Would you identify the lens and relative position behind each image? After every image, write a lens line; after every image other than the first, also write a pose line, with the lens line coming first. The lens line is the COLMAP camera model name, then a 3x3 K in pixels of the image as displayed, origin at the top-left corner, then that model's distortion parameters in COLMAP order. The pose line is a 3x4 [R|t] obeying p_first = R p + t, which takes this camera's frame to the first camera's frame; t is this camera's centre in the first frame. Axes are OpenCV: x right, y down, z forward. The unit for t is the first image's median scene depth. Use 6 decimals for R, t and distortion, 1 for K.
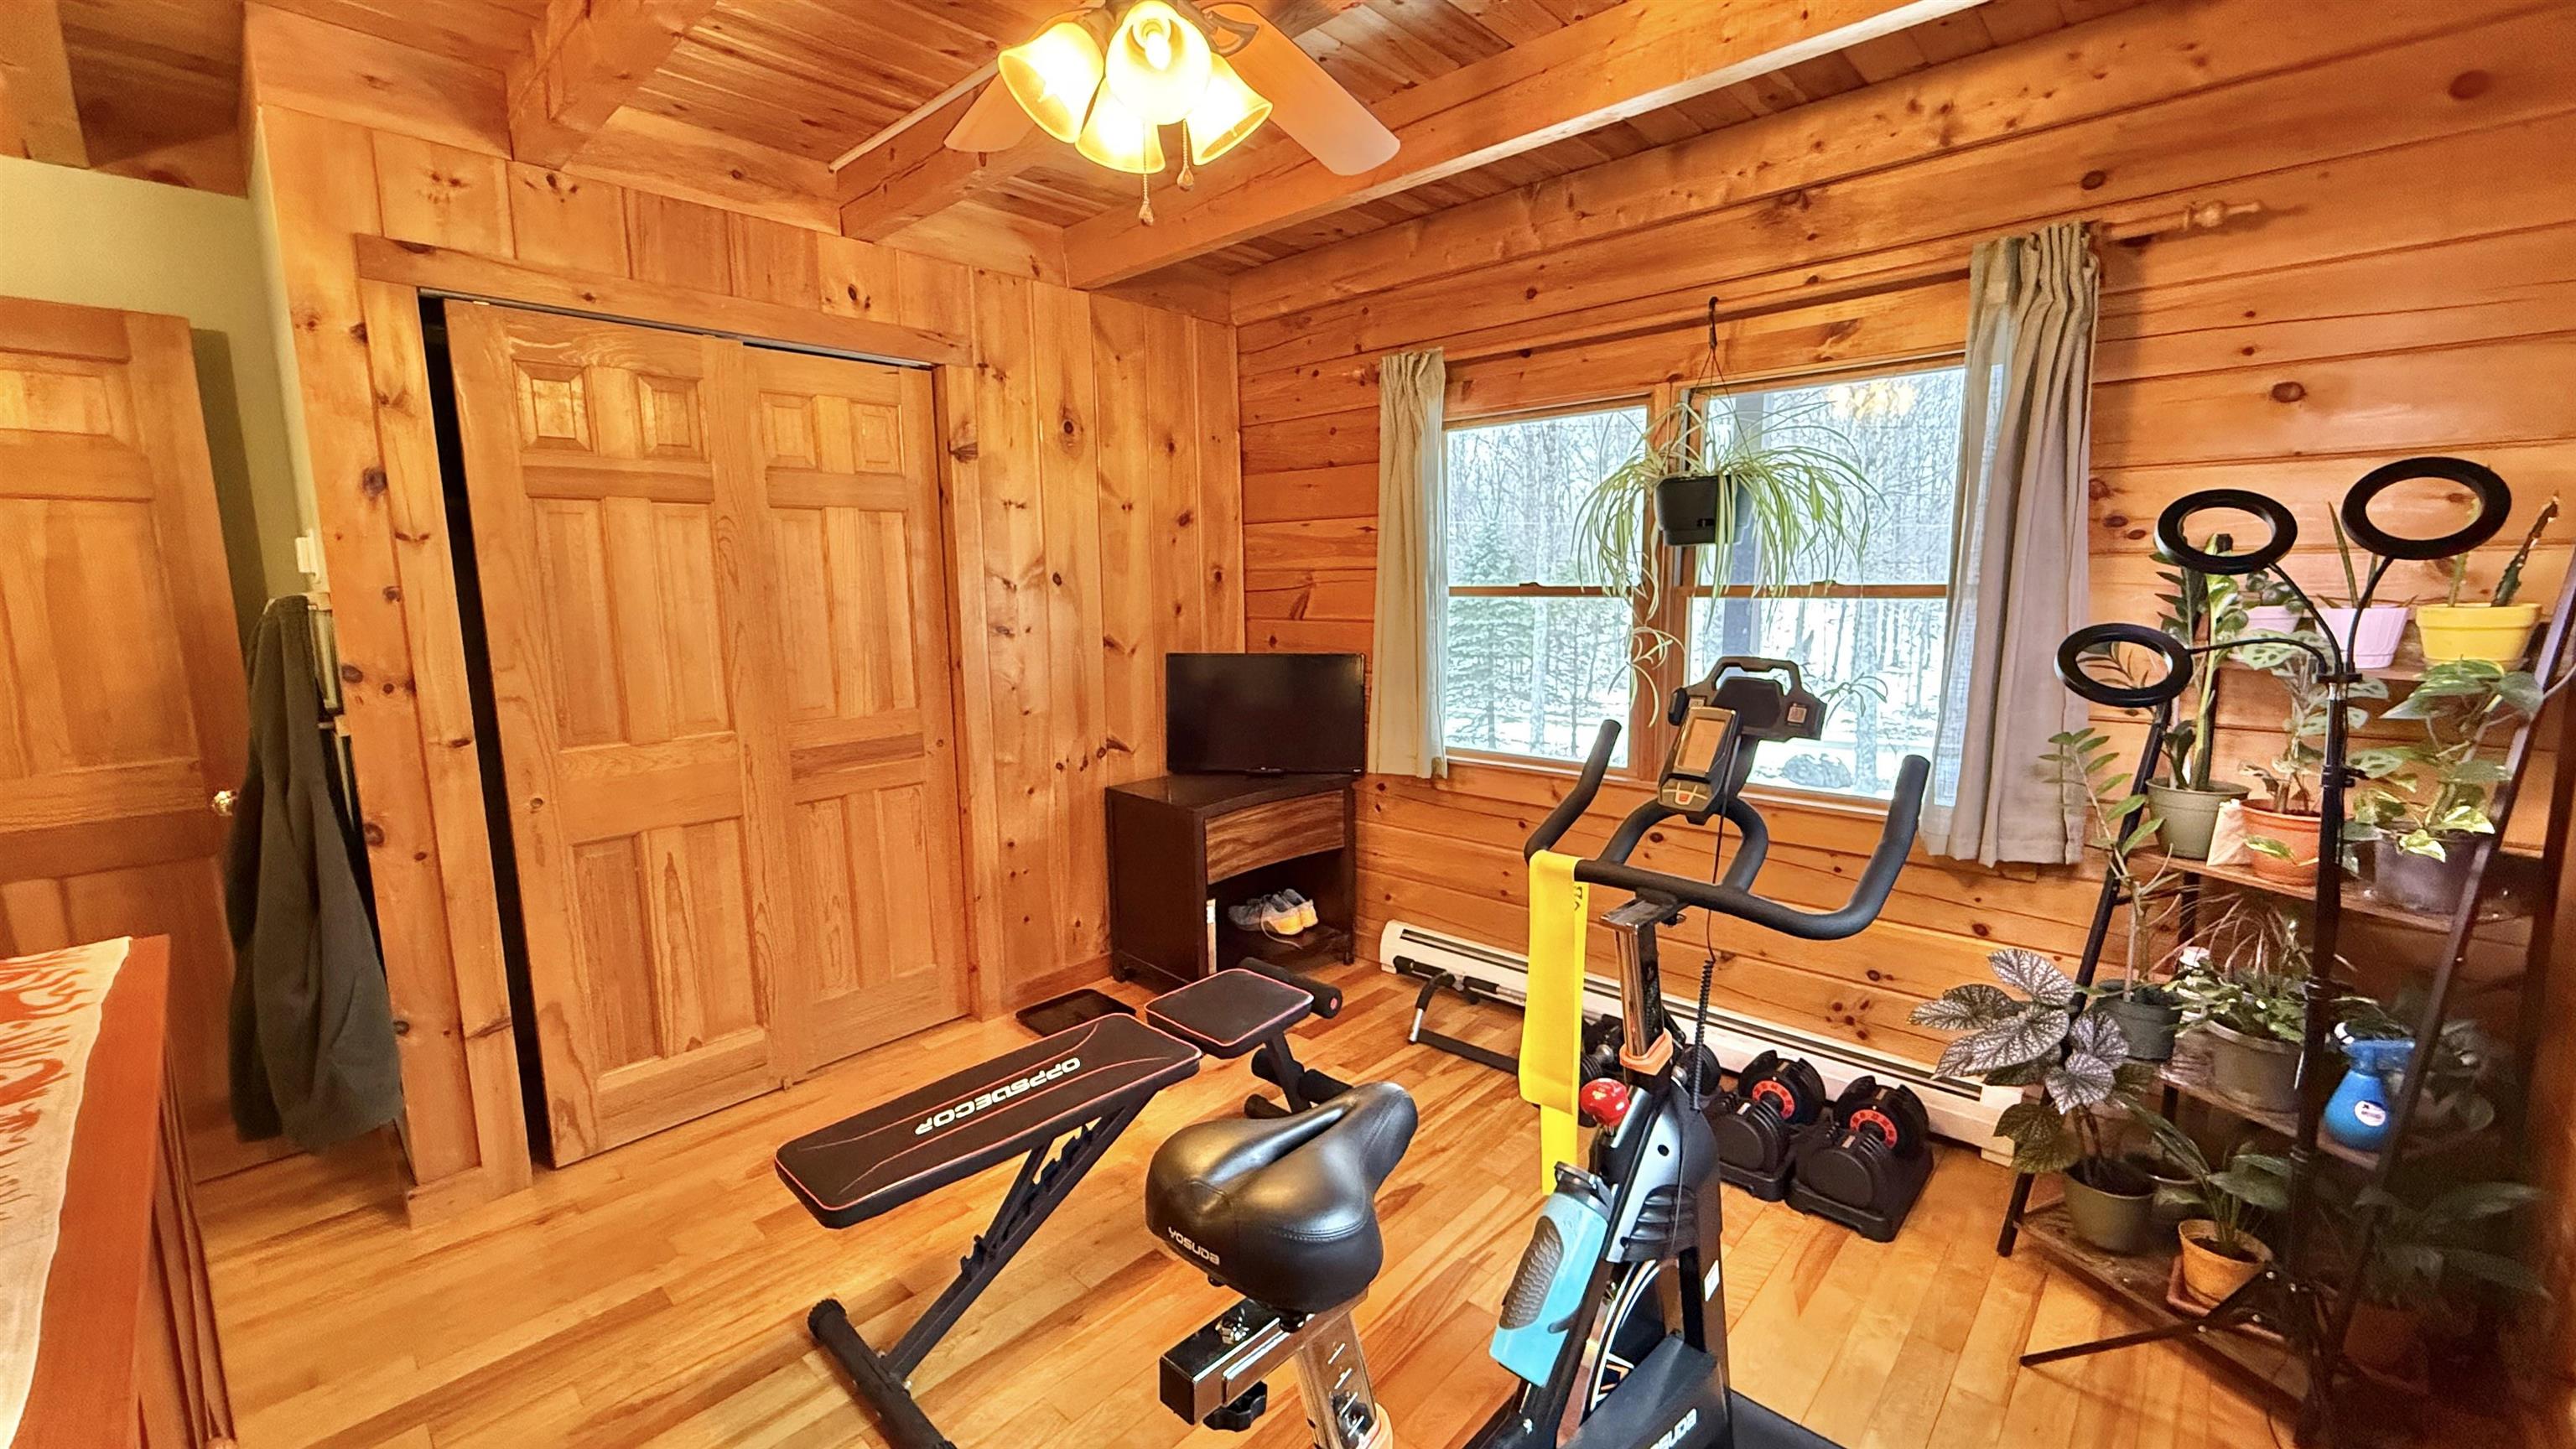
lens RADIAL K [[1030.2, 0, 1278.2], [0, 1030.2, 724.1], [0, 0, 1]] dist [0.001144, -0.000223]
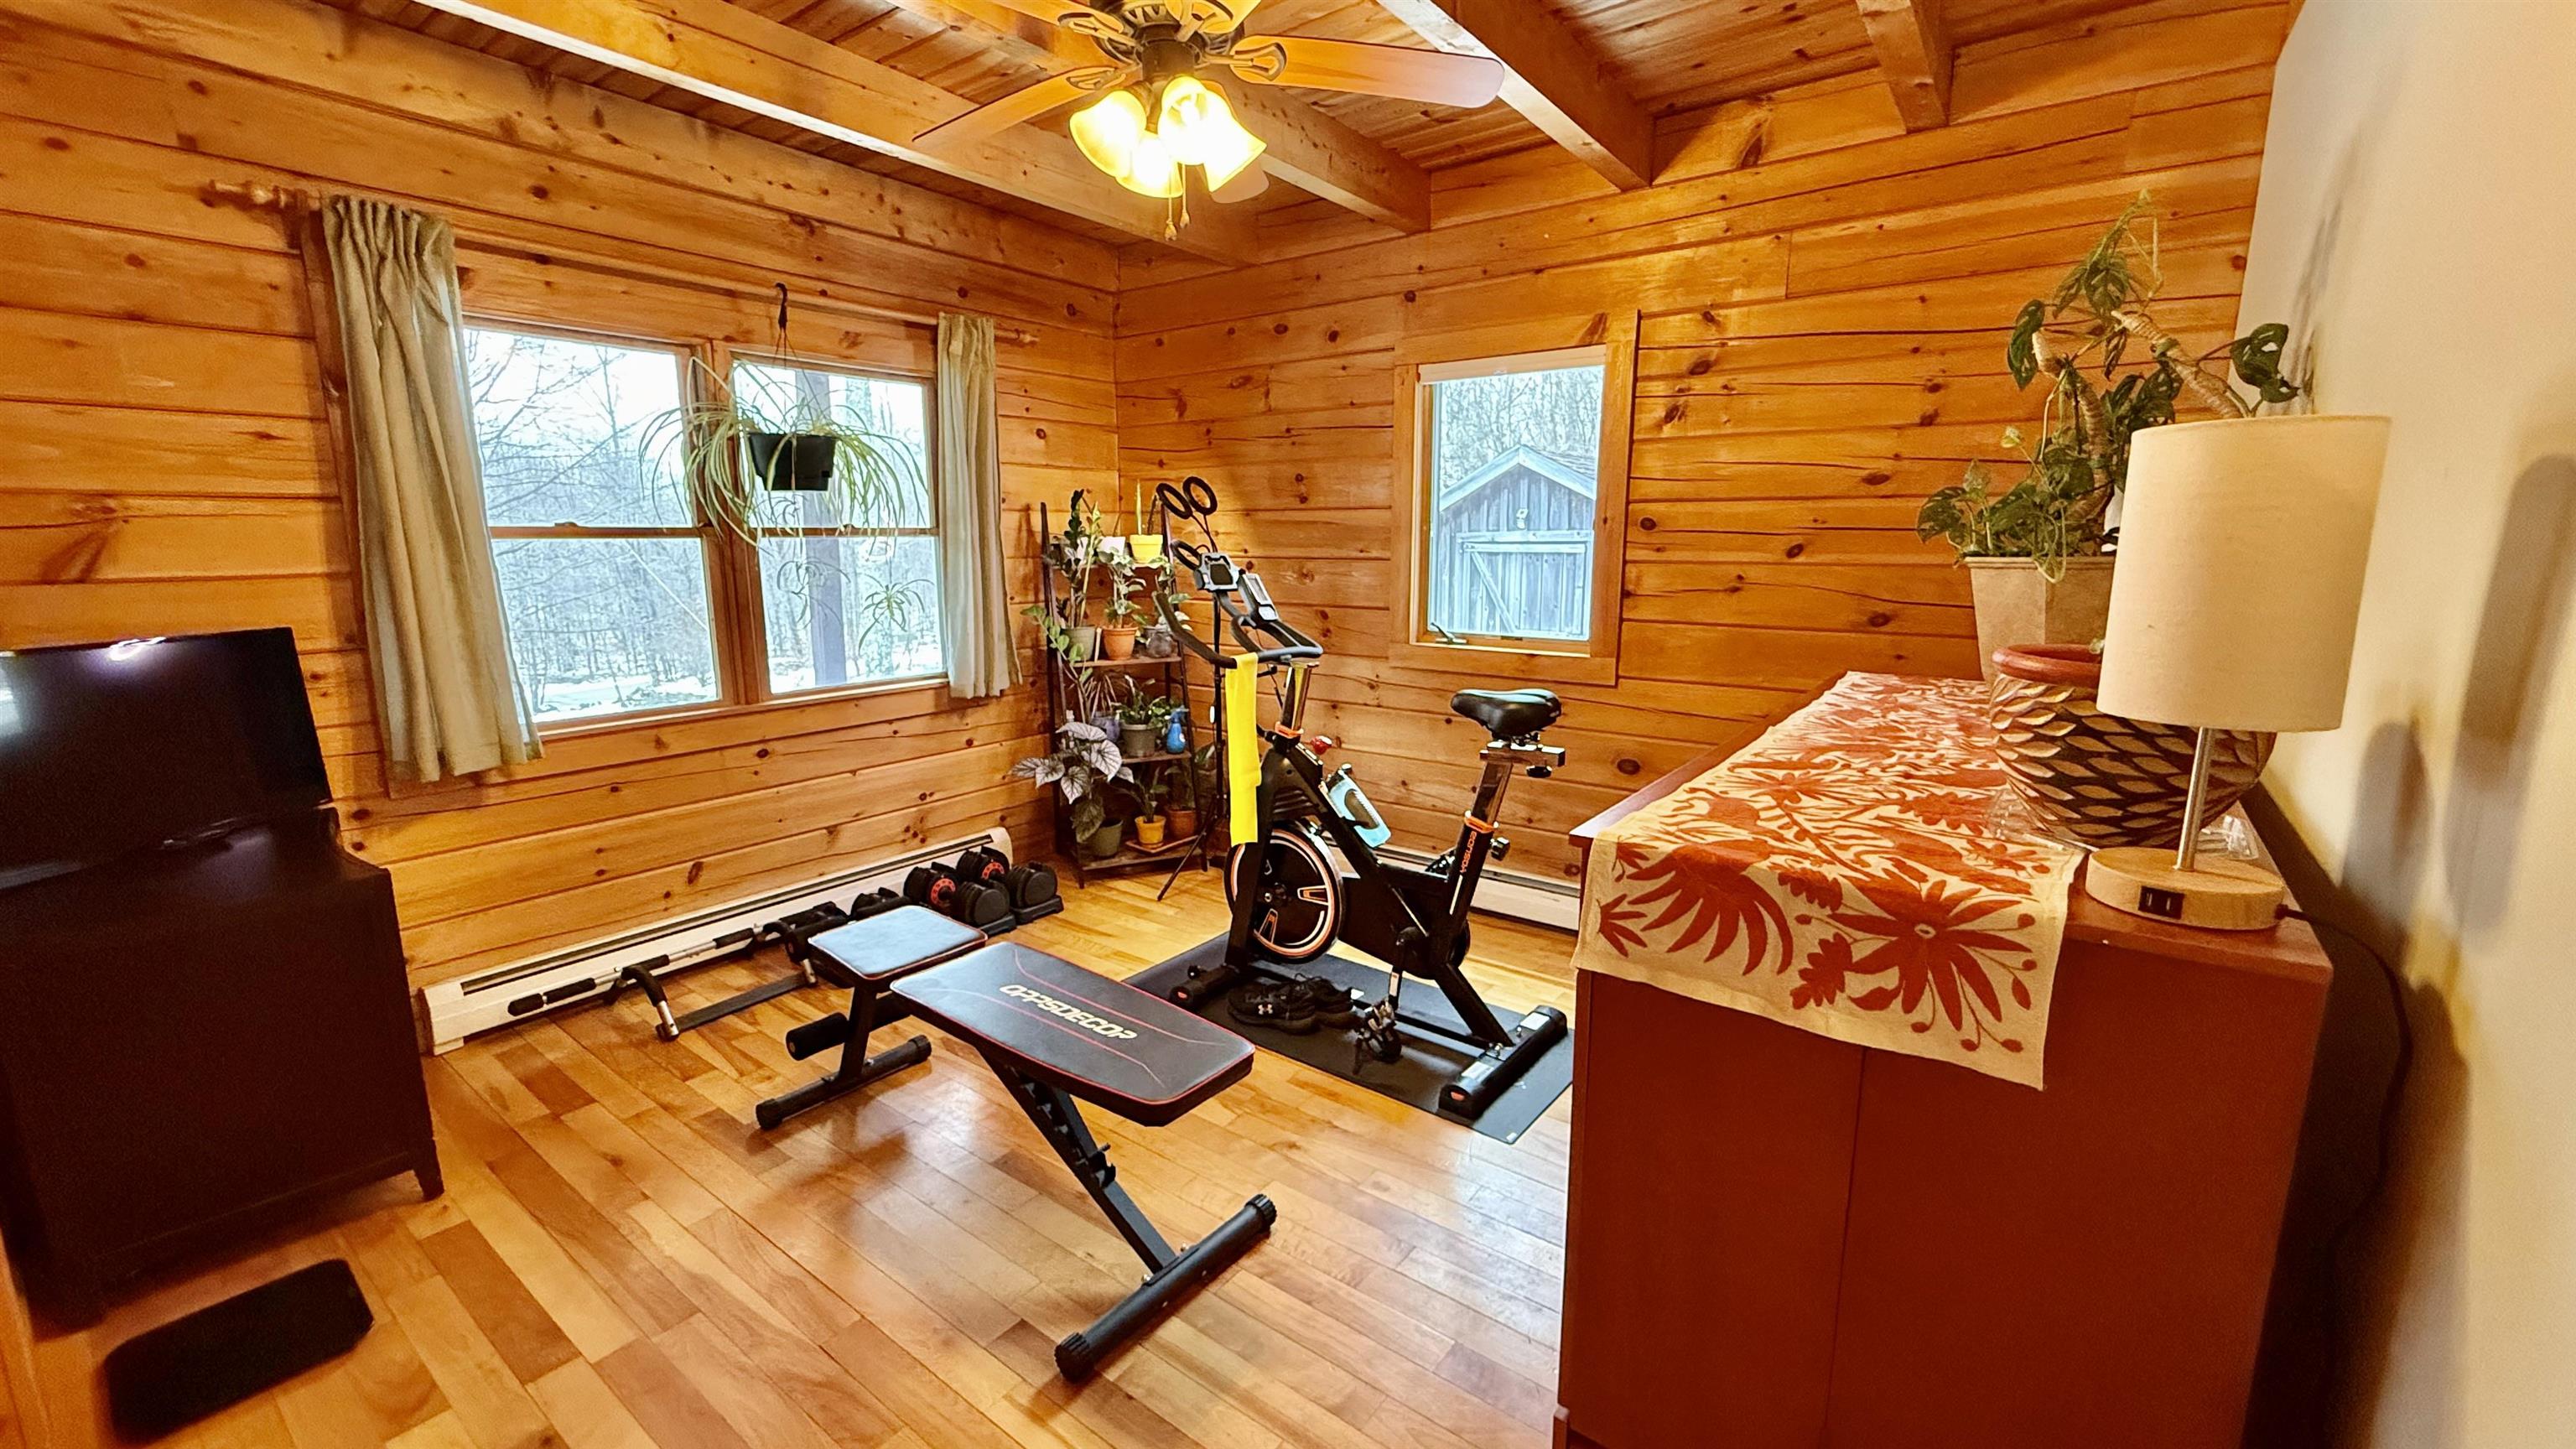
lens RADIAL K [[1030.2, 0, 1279.3], [0, 1030.2, 726.5], [0, 0, 1]] dist [0.001144, -0.000223]
pose [[-0.109964, -0.162403, 0.980578, -0.912206], [0.155229, 0.971649, 0.178332, -0.036583], [-0.981739, 0.171825, -0.081637, 0.623061]]
